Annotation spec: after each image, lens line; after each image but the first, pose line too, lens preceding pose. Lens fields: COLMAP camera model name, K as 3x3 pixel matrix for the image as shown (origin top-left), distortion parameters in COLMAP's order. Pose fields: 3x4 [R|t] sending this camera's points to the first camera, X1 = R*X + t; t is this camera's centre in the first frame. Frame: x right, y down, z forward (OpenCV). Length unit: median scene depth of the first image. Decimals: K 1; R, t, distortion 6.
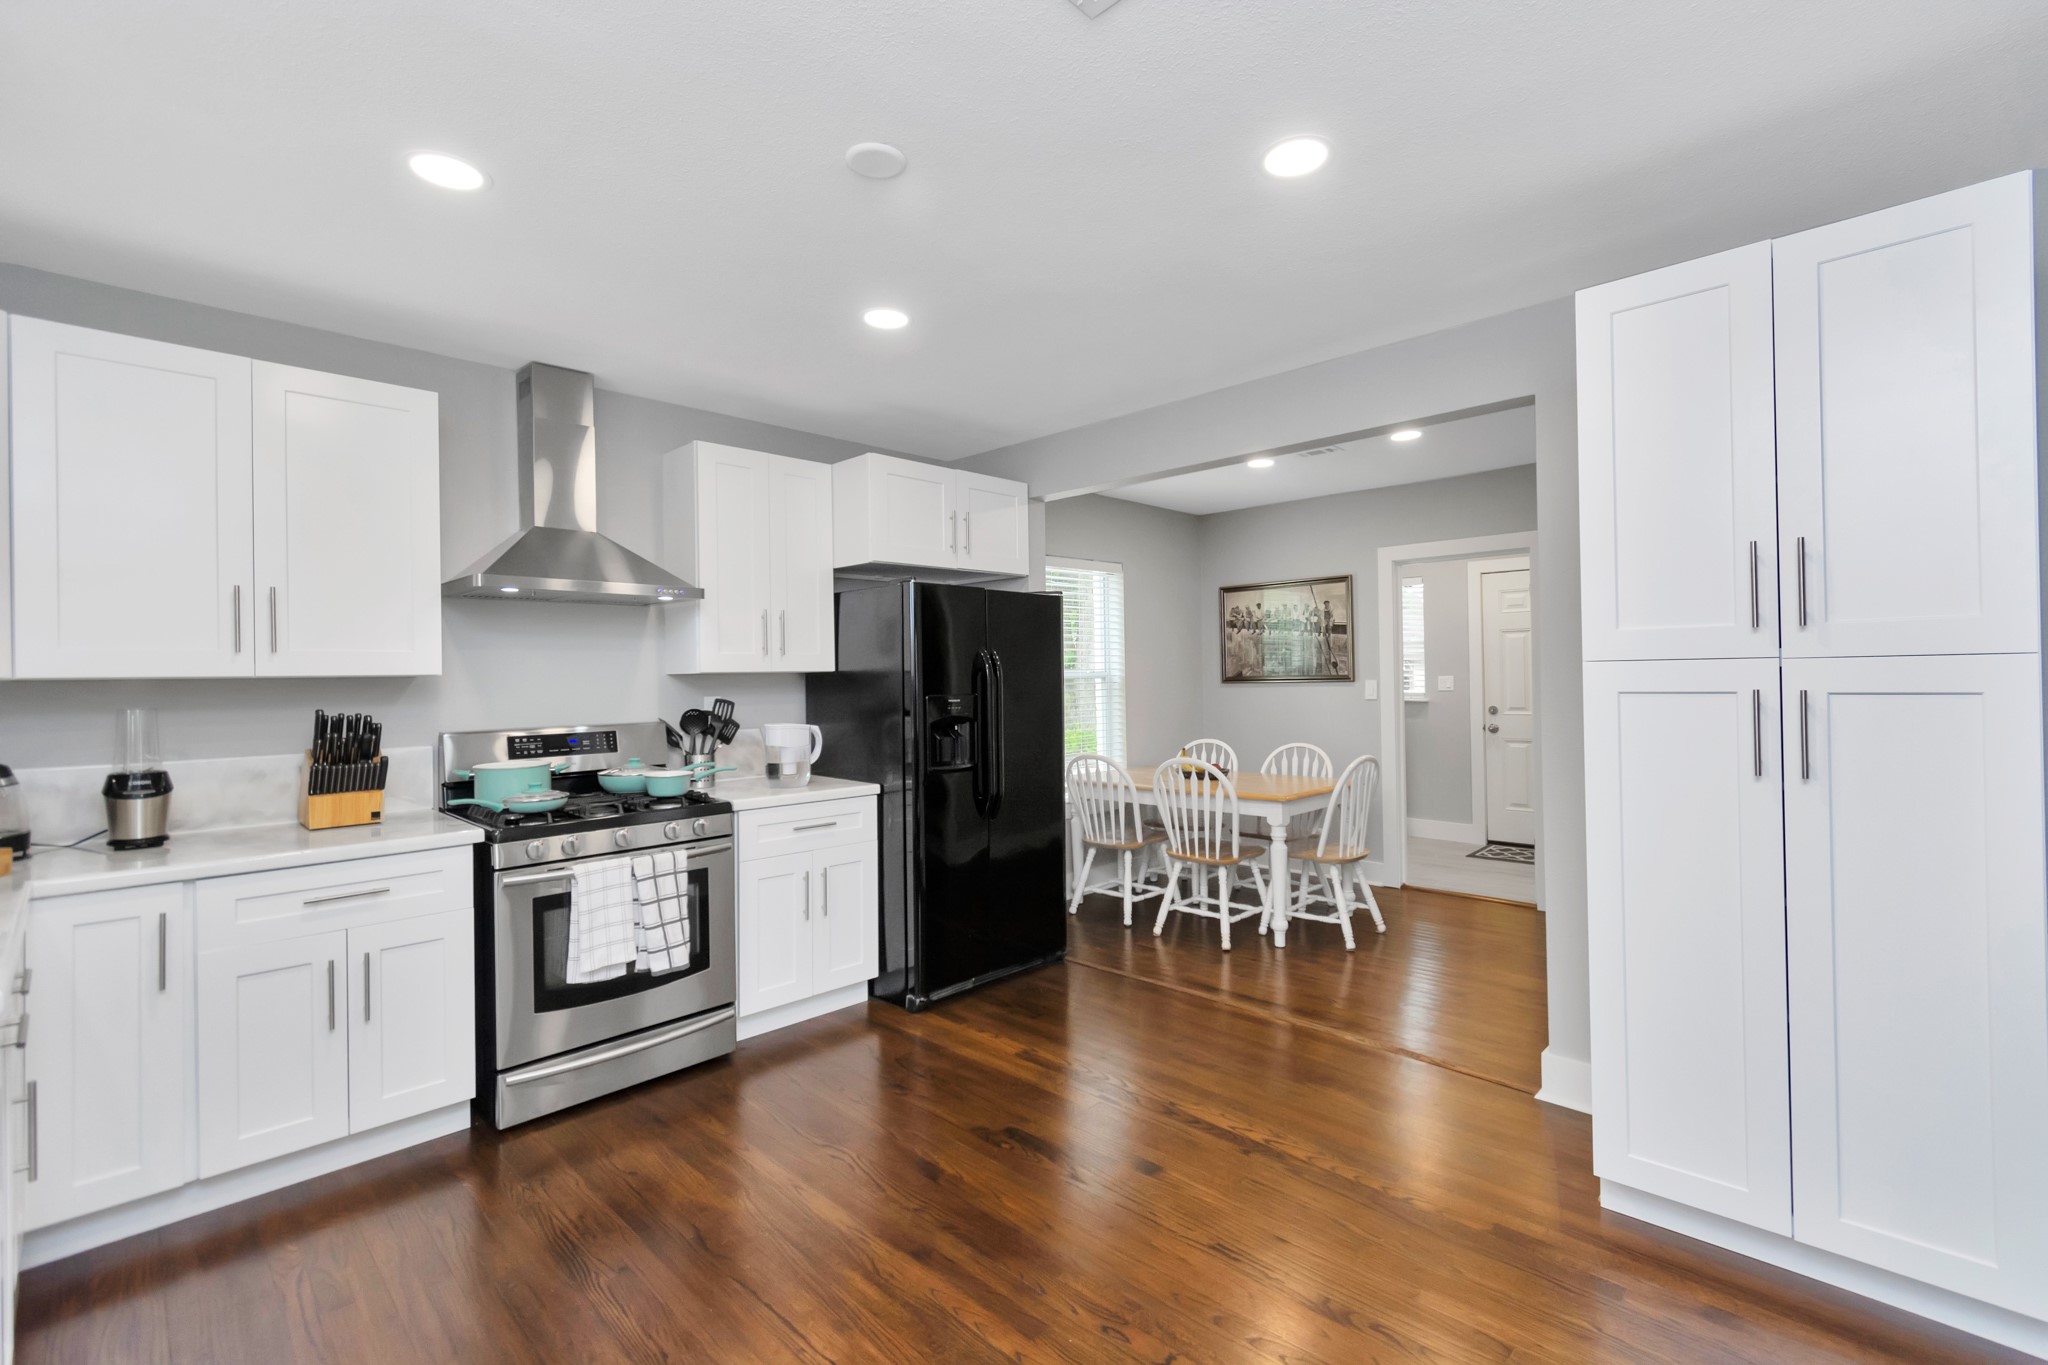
lens RADIAL K [[897.3, 0, 1051.2], [0, 897.3, 672.7], [0, 0, 1]] dist [-0.004168, -0.000693]
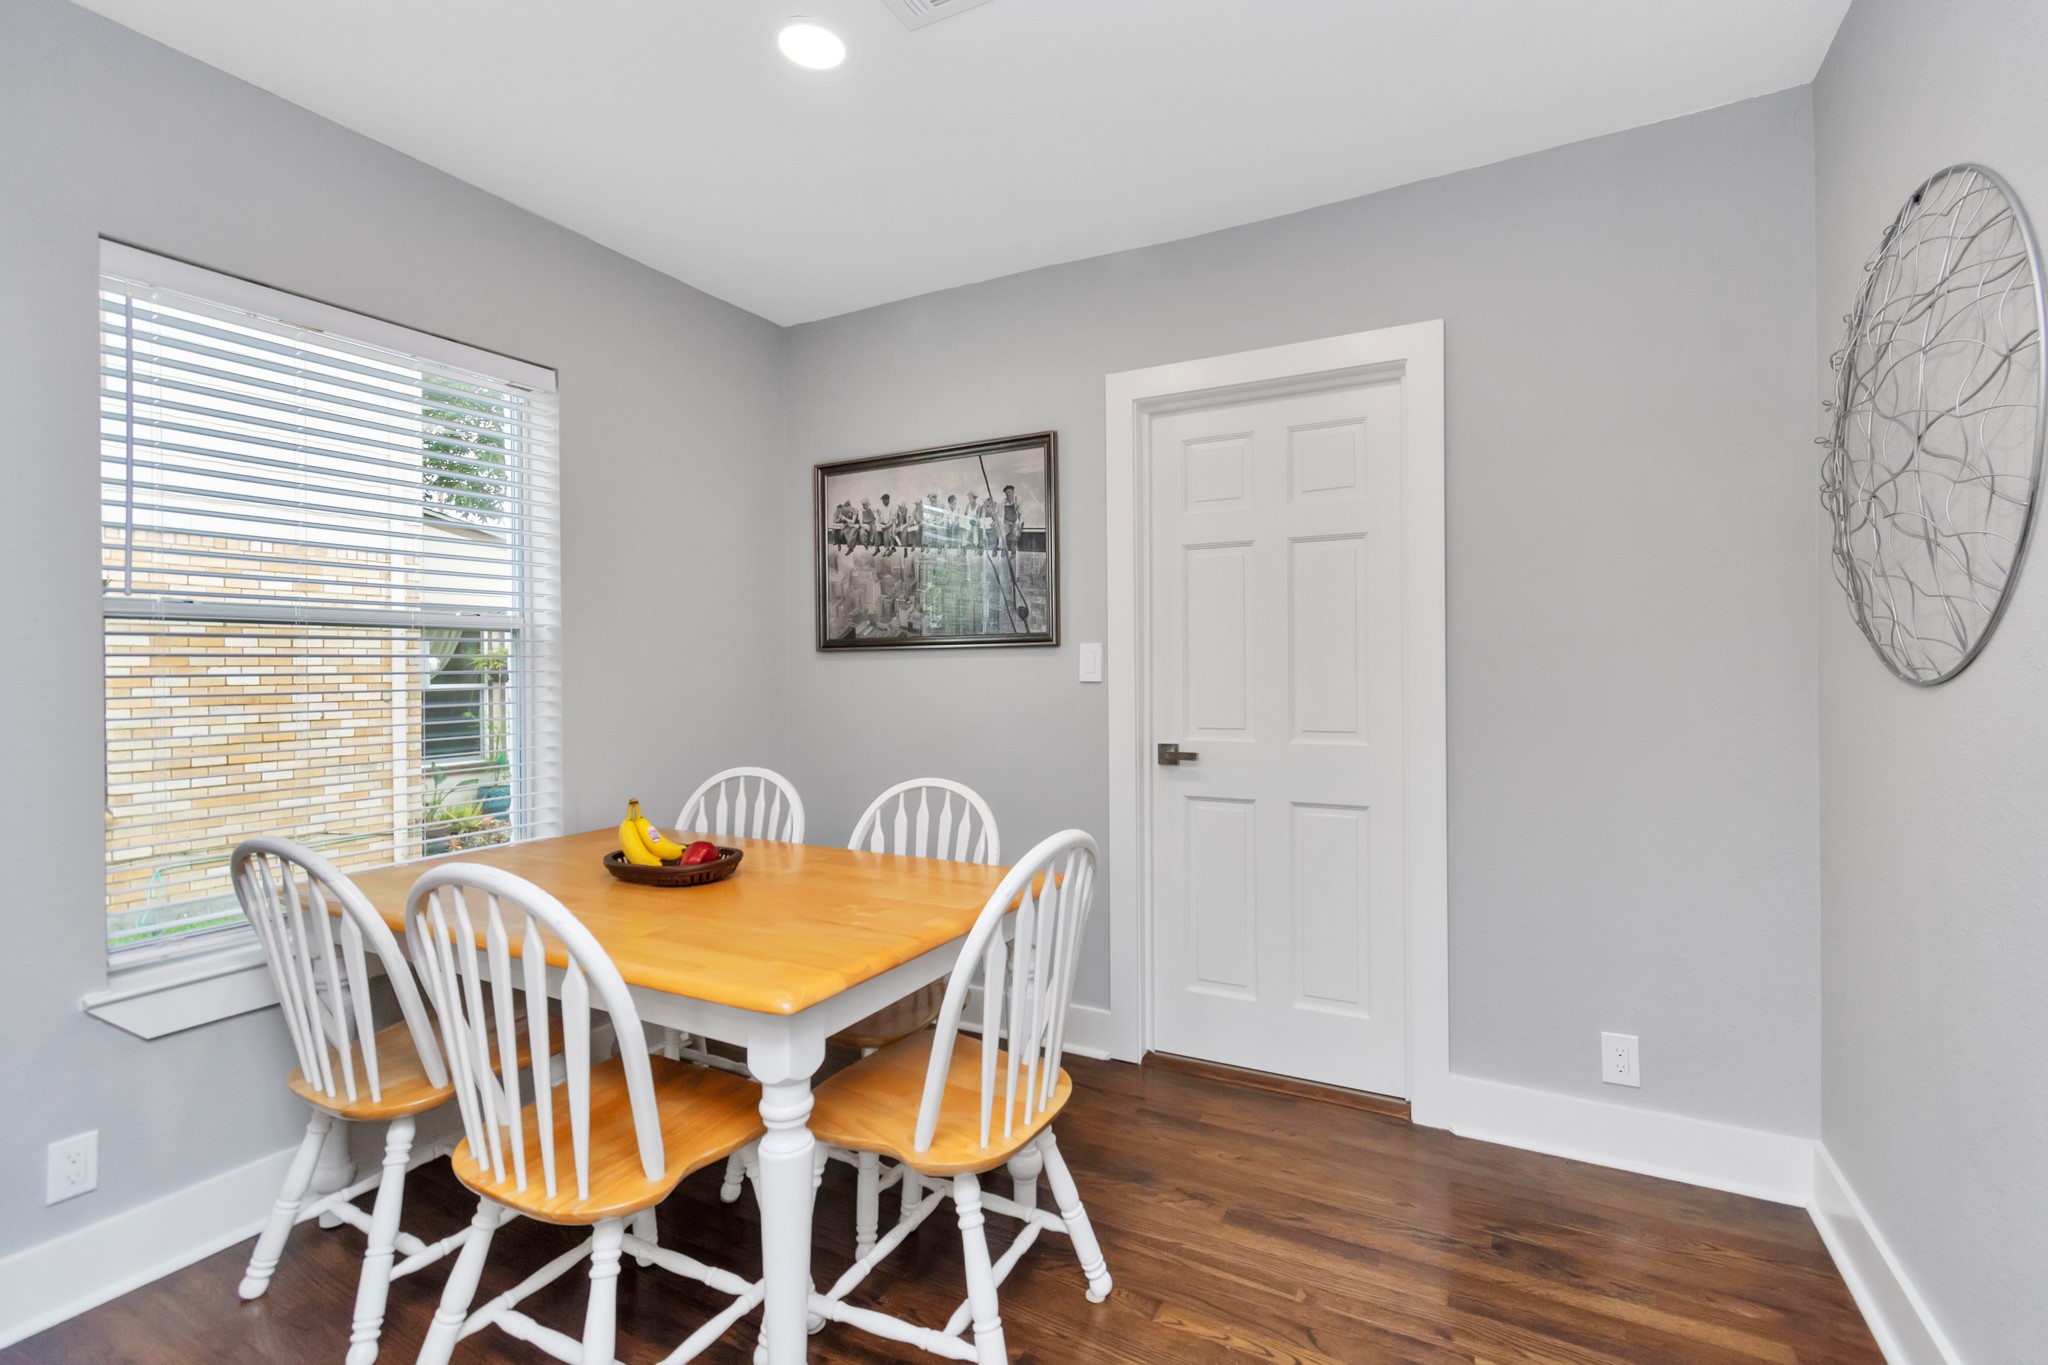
lens RADIAL K [[897.3, 0, 1051.2], [0, 897.3, 672.7], [0, 0, 1]] dist [-0.004168, -0.000693]
pose [[0.960813, 0.007801, 0.277086, 0.189595], [-0.009412, 0.999946, 0.004485, 0.021636], [-0.277036, -0.006917, 0.960835, 0.506071]]
